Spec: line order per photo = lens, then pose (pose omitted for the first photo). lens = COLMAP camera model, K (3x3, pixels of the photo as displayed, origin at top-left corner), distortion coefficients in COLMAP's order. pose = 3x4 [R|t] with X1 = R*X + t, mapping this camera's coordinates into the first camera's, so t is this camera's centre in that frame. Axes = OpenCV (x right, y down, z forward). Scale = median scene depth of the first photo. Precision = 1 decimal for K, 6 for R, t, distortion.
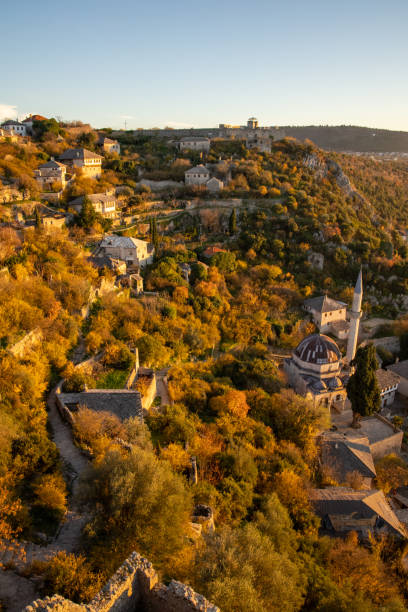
lens RADIAL K [[422.4, 0, 205.6], [0, 422.4, 308.3], [0, 0, 1]] dist [-0.095723, 0.075865]
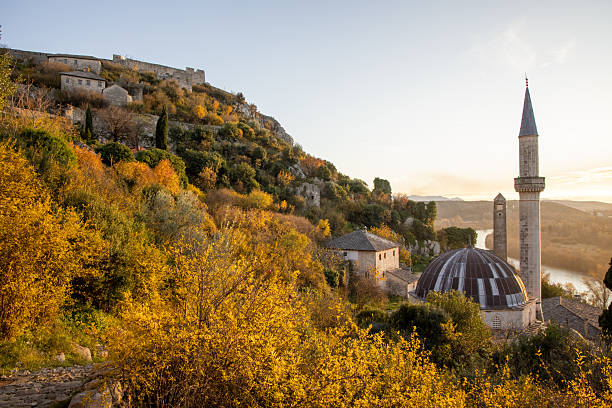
lens RADIAL K [[415.7, 0, 306.0], [0, 415.7, 204.0], [0, 0, 1]] dist [-0.084857, 0.056339]
pose [[0.856343, 0.010239, 0.516306, -0.060133], [0.176874, 0.933514, -0.311876, 0.097715], [-0.485172, 0.358394, 0.797598, 0.595295]]
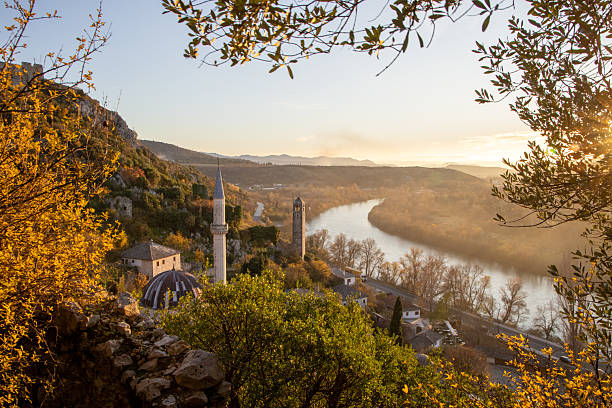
lens RADIAL K [[463.5, 0, 306.0], [0, 463.5, 204.0], [0, 0, 1]] dist [-0.100699, 0.076454]
pose [[0.725566, -0.038332, 0.687085, -0.060671], [0.226346, 0.956186, -0.185678, 0.118315], [-0.649863, 0.290240, 0.702452, 0.254148]]
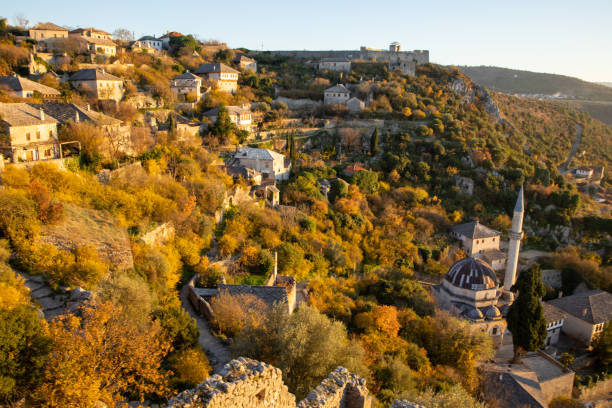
lens RADIAL K [[451.5, 0, 308.1], [0, 451.5, 204.5], [0, 0, 1]] dist [-0.096487, 0.072549]
pose [[0.997827, 0.038795, -0.053249, -0.028170], [-0.044402, 0.993102, -0.108524, 0.054917], [0.048671, 0.110652, 0.992667, 0.022134]]
